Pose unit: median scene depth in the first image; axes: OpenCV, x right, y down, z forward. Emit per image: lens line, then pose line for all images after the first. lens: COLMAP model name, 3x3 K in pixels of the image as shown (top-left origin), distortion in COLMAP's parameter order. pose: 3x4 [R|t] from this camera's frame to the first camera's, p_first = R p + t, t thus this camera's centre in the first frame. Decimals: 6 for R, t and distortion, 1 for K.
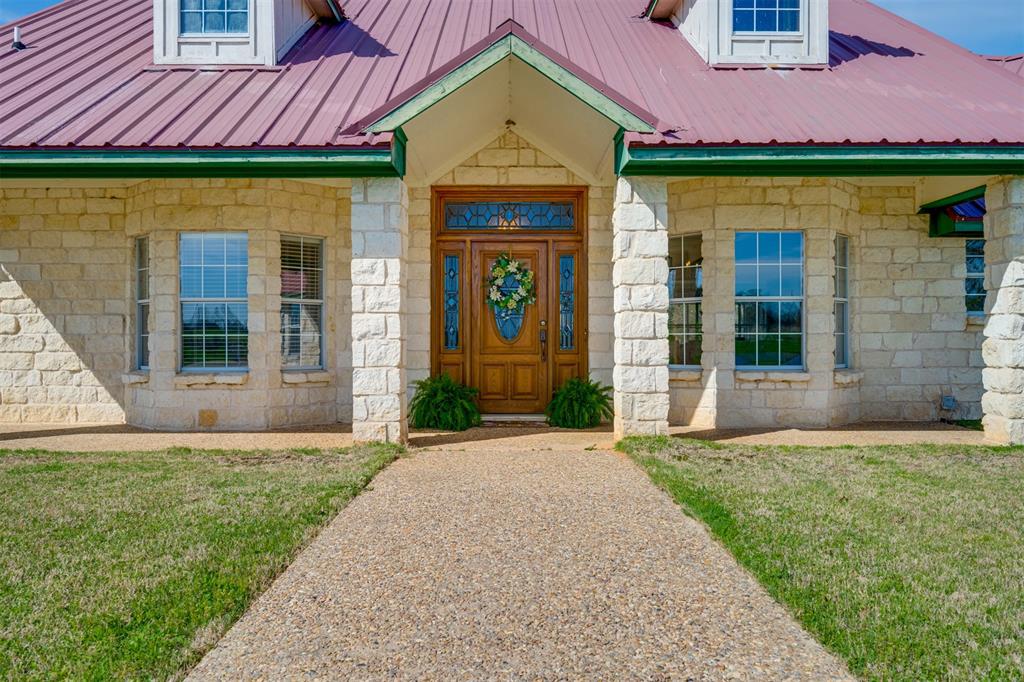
lens RADIAL K [[642.5, 0, 516.1], [0, 642.5, 345.9], [0, 0, 1]] dist [0.004679, 0.000408]
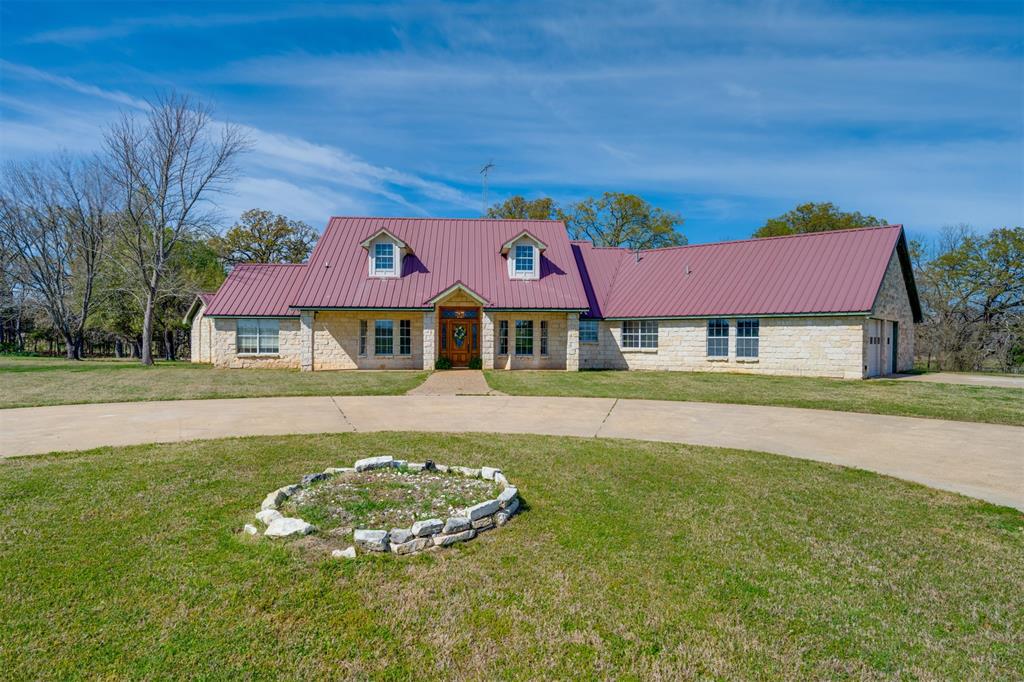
lens RADIAL K [[642.5, 0, 505.9], [0, 642.5, 340.7], [0, 0, 1]] dist [0.004679, 0.000408]
pose [[0.999232, 0.005992, 0.038720, 0.123339], [-0.006025, 0.999982, 0.000719, -0.053965], [-0.038715, -0.000952, 0.999250, -2.950517]]
